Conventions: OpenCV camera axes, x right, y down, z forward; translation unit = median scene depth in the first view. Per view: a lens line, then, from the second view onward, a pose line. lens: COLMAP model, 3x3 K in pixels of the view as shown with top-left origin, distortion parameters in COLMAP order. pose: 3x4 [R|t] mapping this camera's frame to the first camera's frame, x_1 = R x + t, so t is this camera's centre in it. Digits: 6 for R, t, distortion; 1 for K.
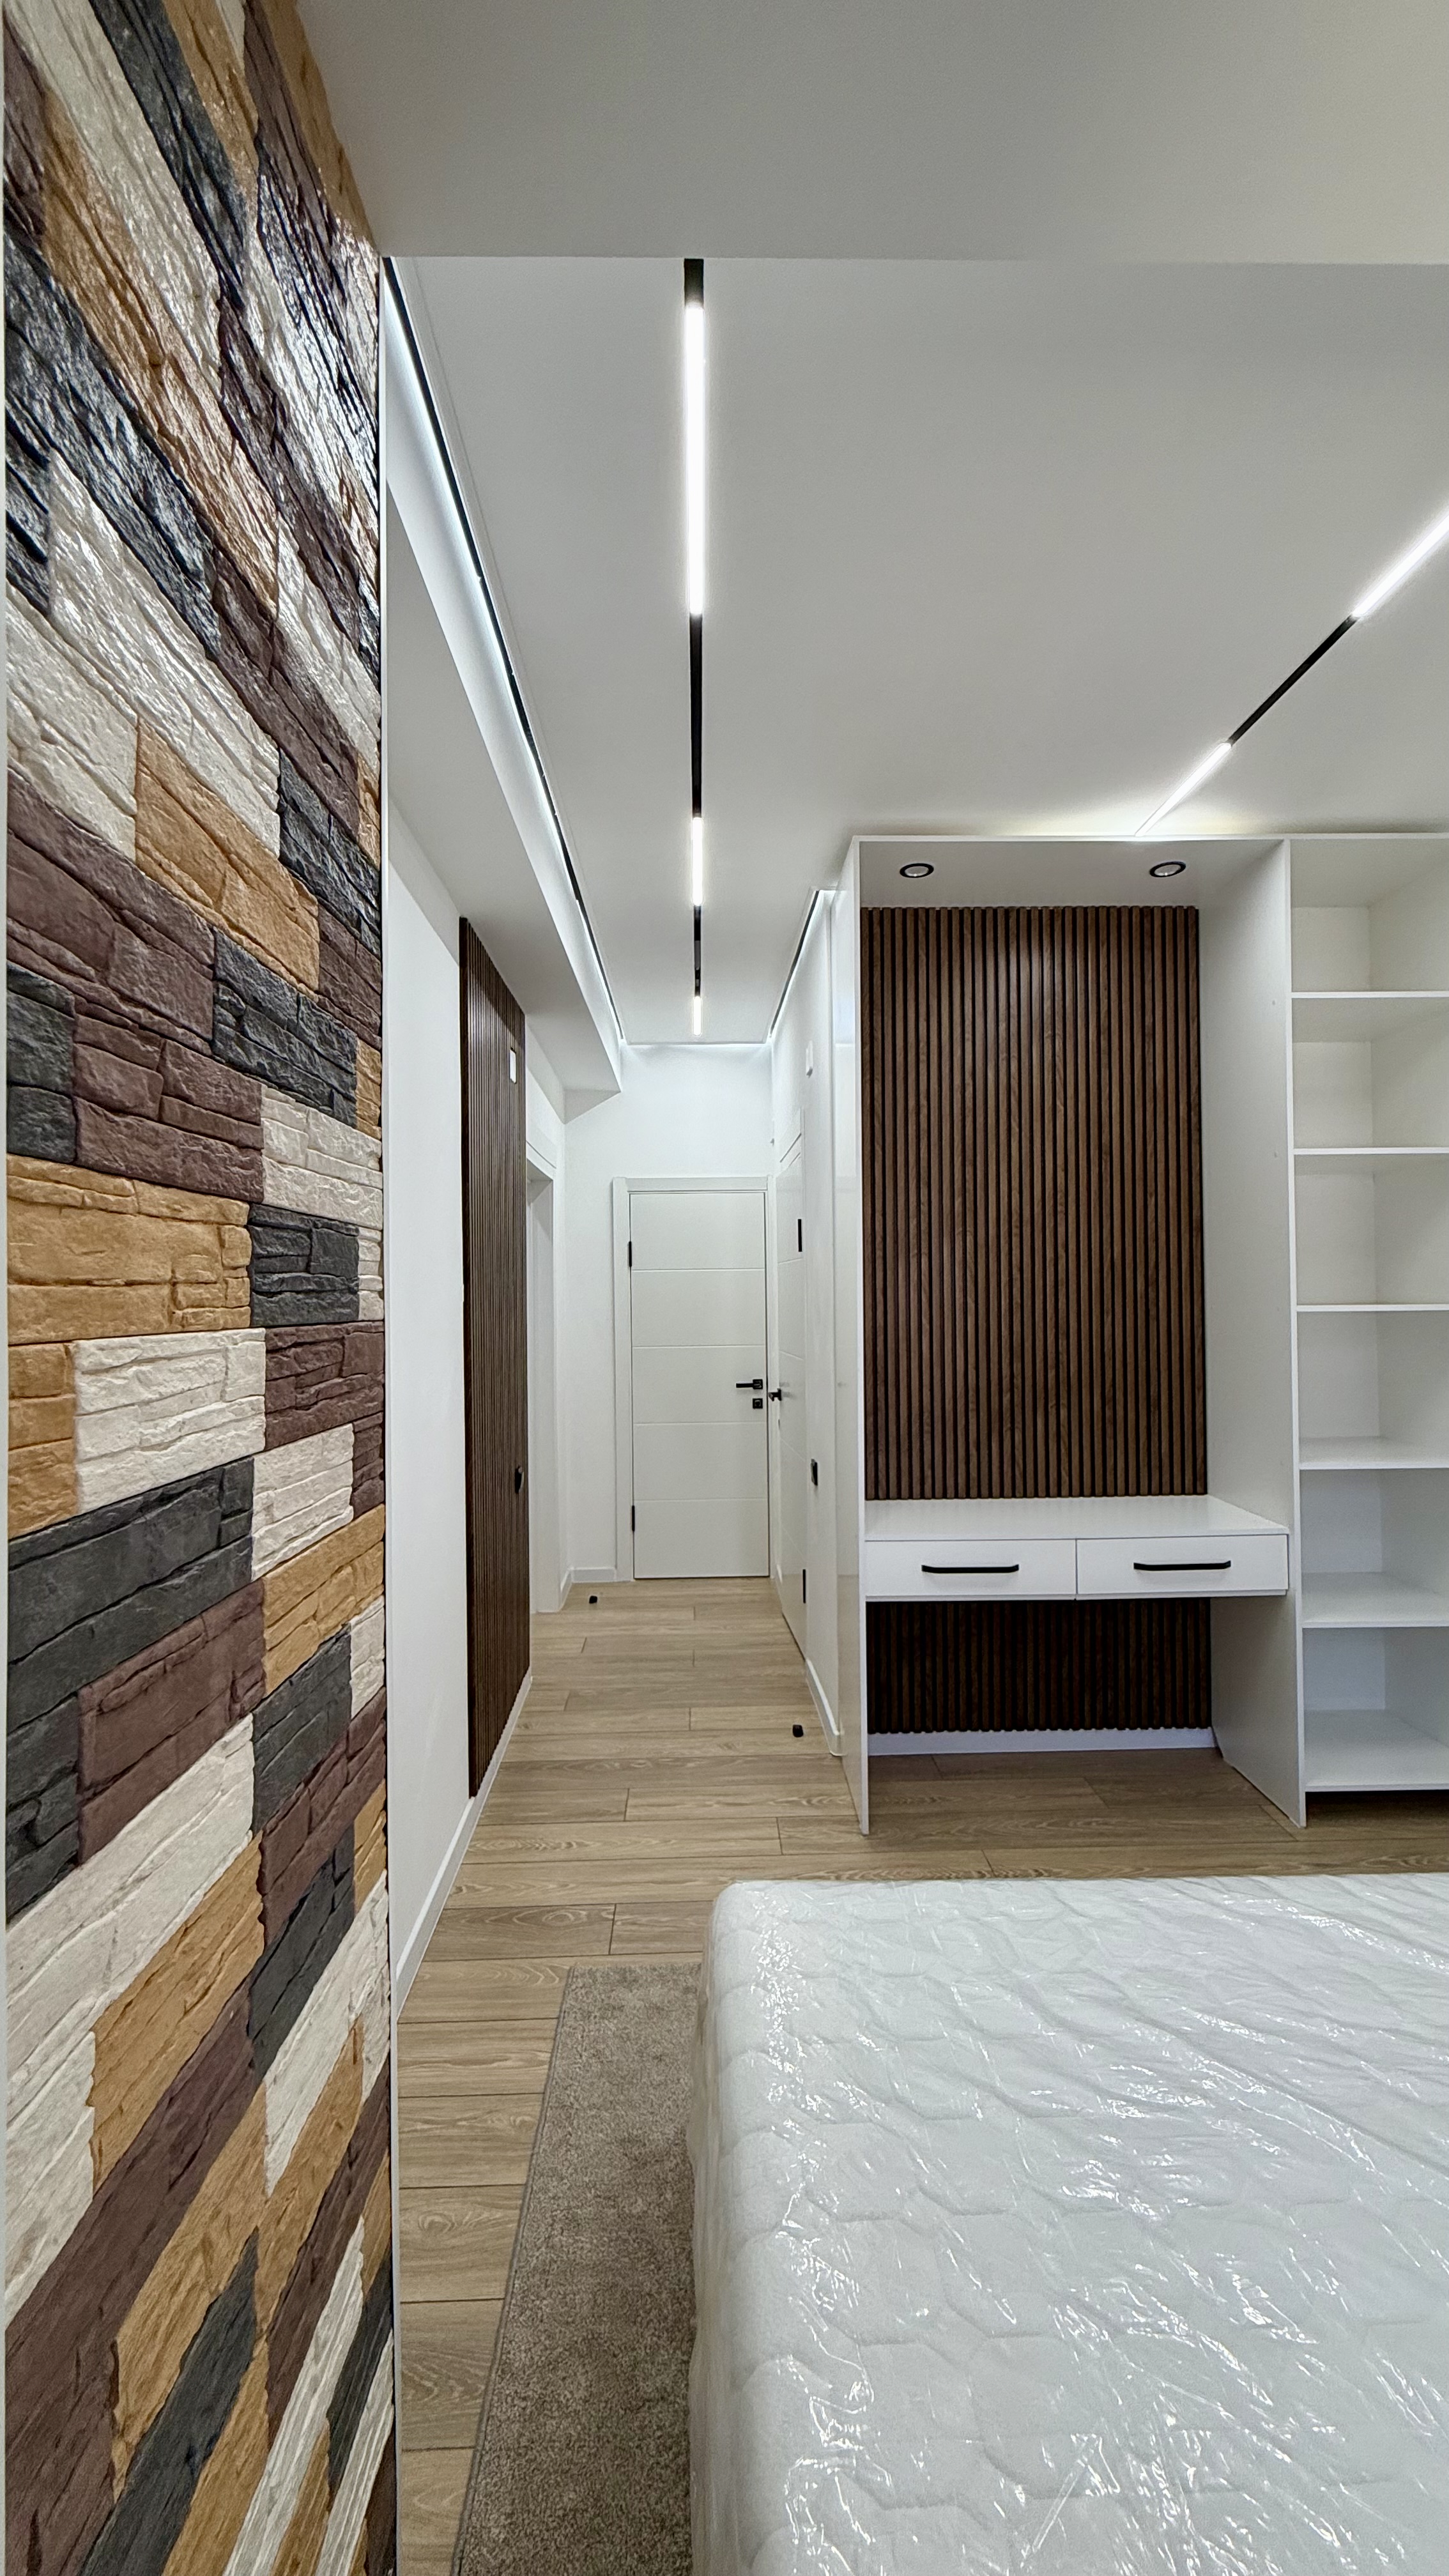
lens RADIAL K [[1025.8, 0, 719.9], [0, 1025.8, 1285.3], [0, 0, 1]] dist [-0.001169, 0.000462]
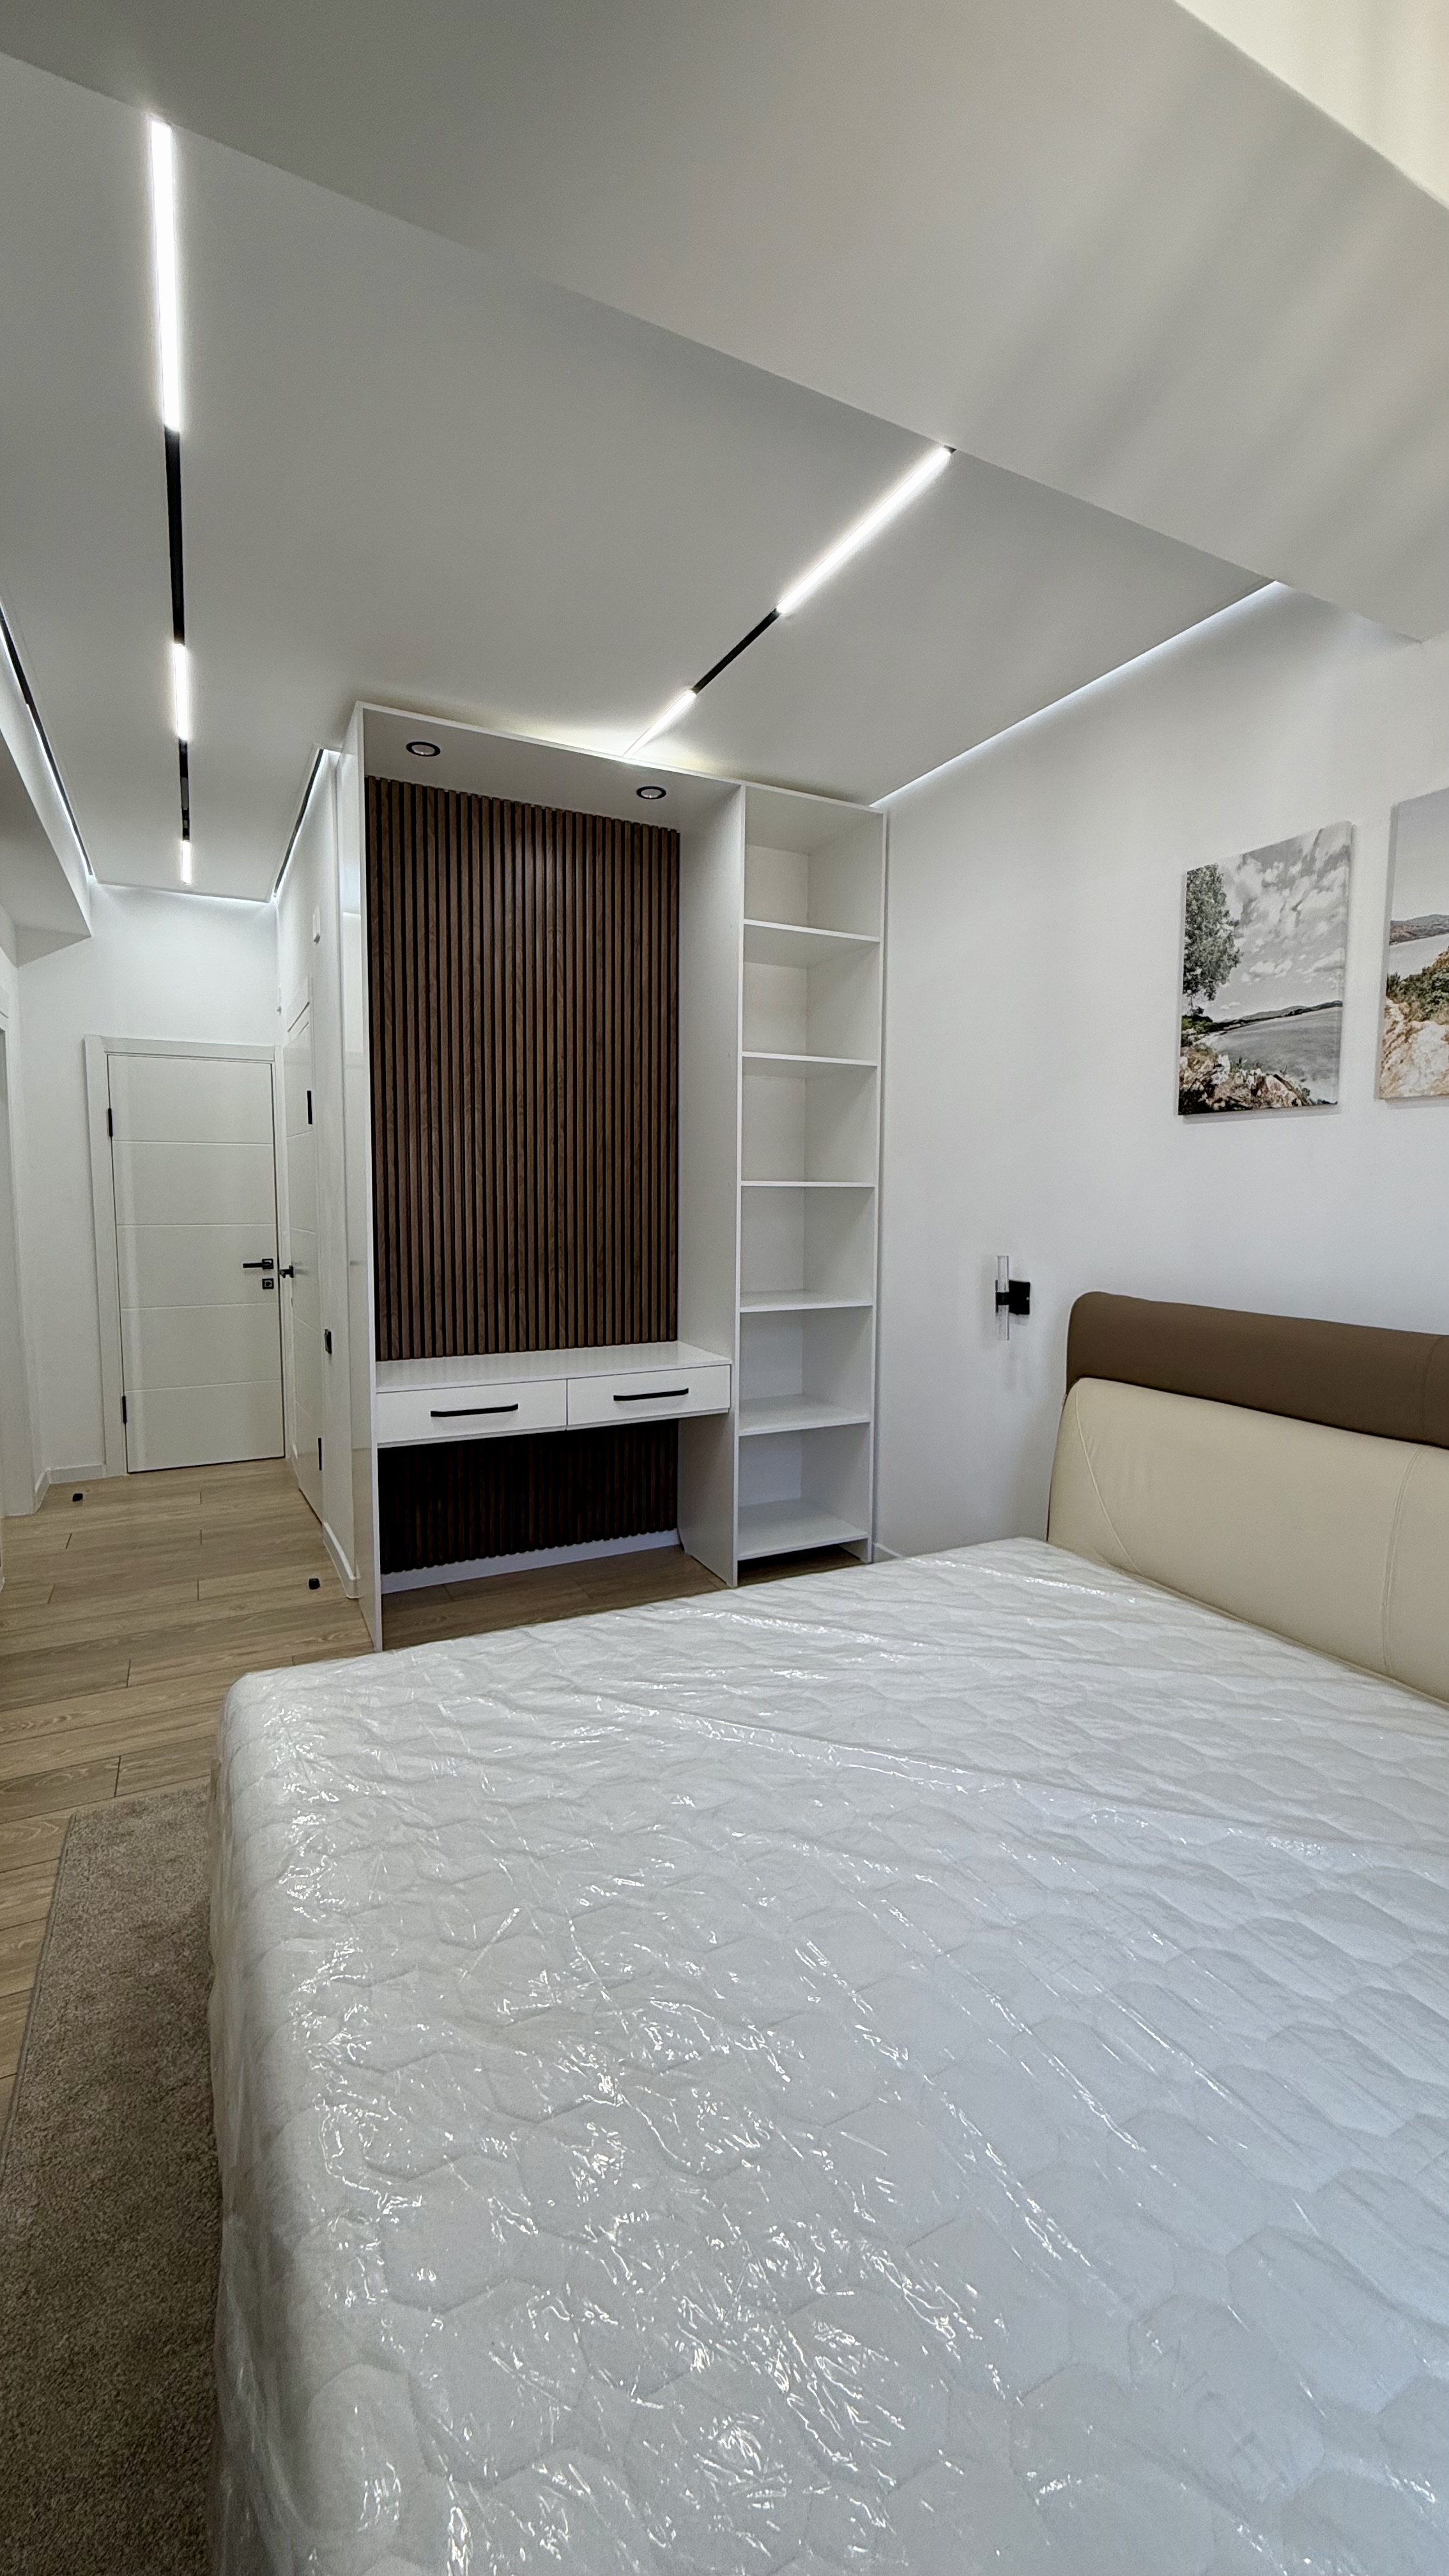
lens RADIAL K [[1025.8, 0, 721.9], [0, 1025.8, 1279.7], [0, 0, 1]] dist [-0.001169, 0.000462]
pose [[0.900260, -0.022505, 0.434772, 0.003086], [-0.019779, 0.995517, 0.092487, 0.023718], [-0.434904, -0.091861, 0.895779, -0.100018]]
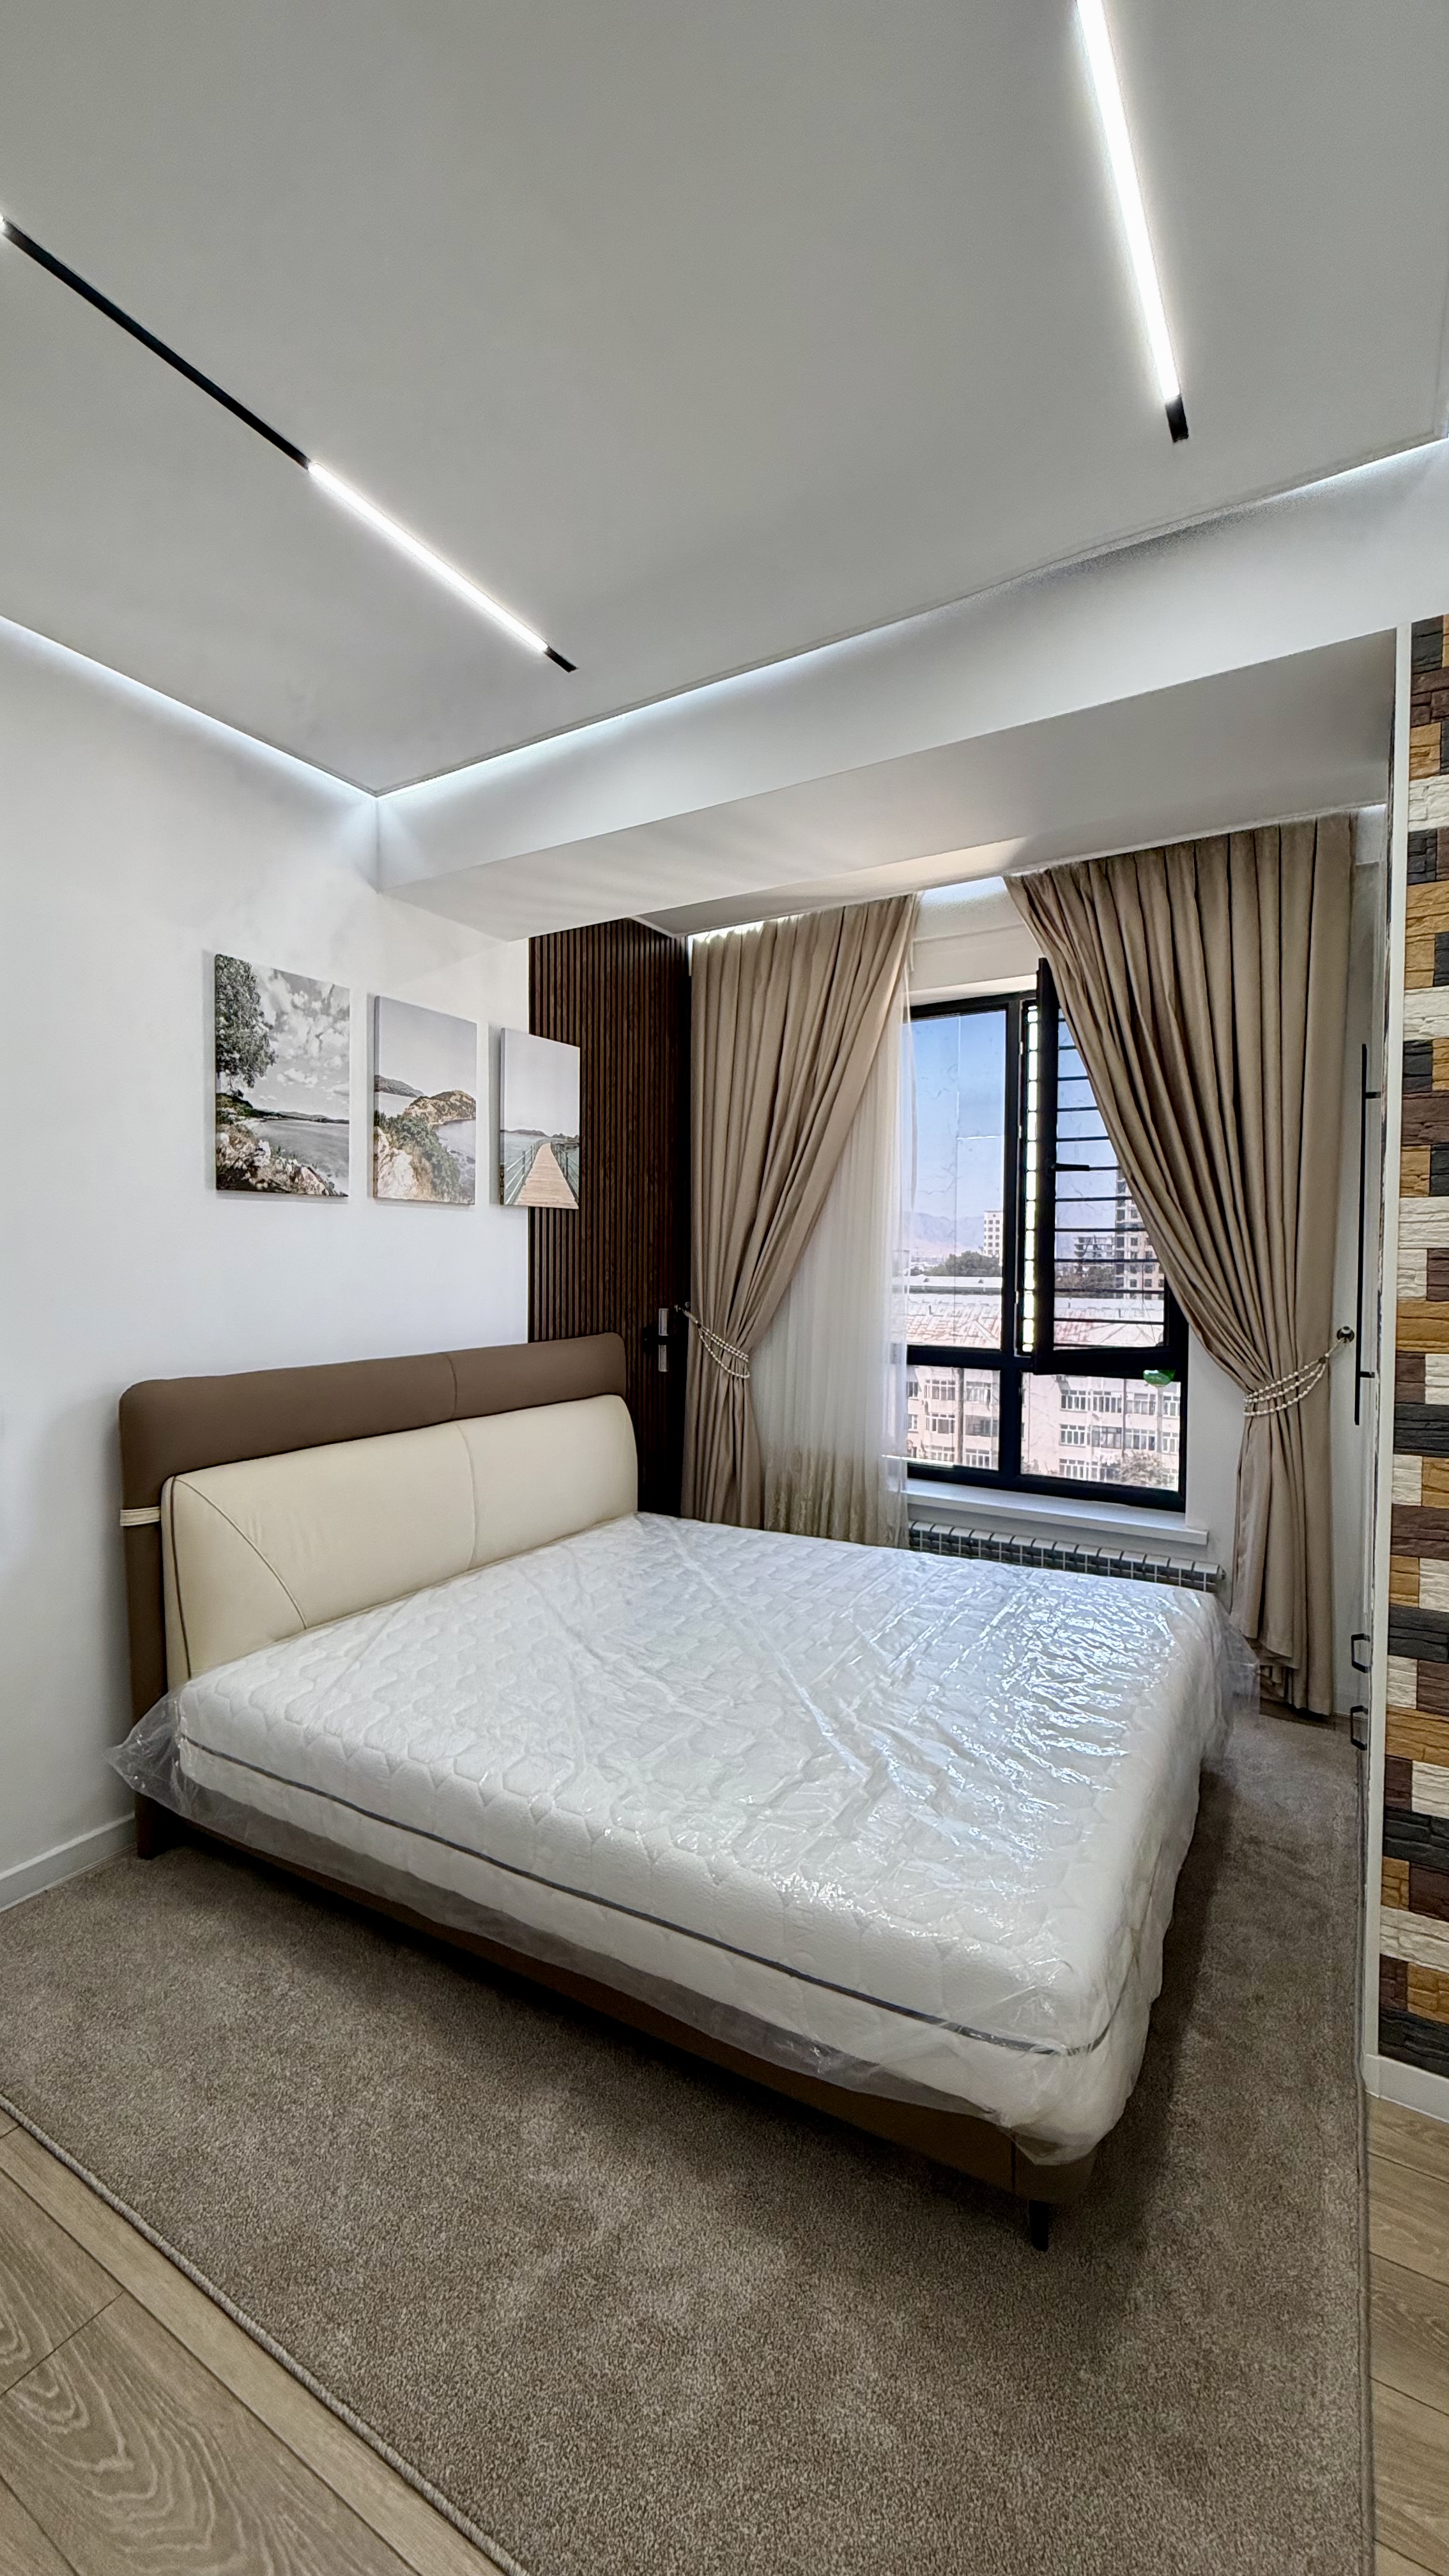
lens RADIAL K [[1025.8, 0, 728.3], [0, 1025.8, 1281.9], [0, 0, 1]] dist [-0.001169, 0.000462]
pose [[-0.840900, -0.001266, 0.541189, -0.114320], [0.004918, 0.999938, 0.009980, 0.030349], [-0.541168, 0.011054, -0.840842, 1.087845]]
